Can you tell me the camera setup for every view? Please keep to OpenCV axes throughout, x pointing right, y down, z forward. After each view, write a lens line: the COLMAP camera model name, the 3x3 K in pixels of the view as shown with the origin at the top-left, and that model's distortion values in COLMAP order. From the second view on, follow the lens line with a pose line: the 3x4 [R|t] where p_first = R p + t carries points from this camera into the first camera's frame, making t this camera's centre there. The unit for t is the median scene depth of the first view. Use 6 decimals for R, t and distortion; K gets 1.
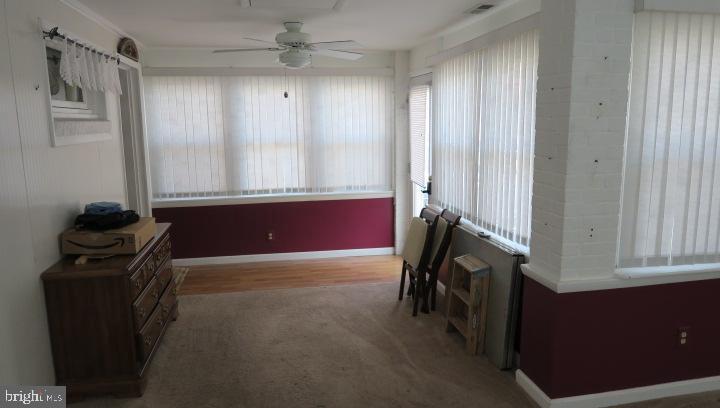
lens RADIAL K [[498.7, 0, 355.8], [0, 498.7, 210.4], [0, 0, 1]] dist [-0.028770, 0.008640]
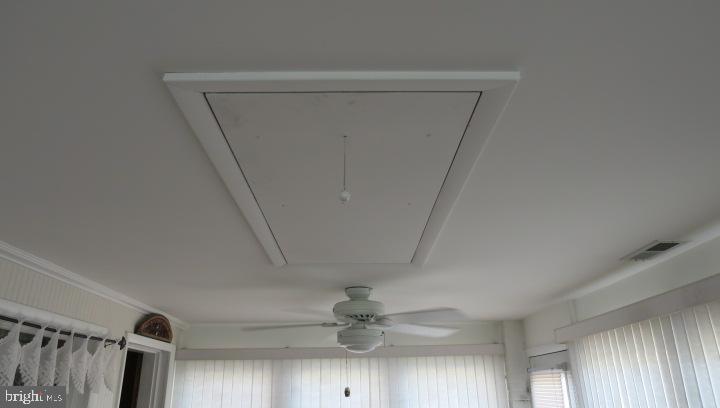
lens RADIAL K [[498.7, 0, 353.1], [0, 498.7, 205.2], [0, 0, 1]] dist [-0.028770, 0.008640]
pose [[0.983189, -0.067715, -0.169569, -0.003953], [-0.029056, 0.858831, -0.511433, -0.100367], [0.180262, 0.507763, 0.842426, 0.297124]]
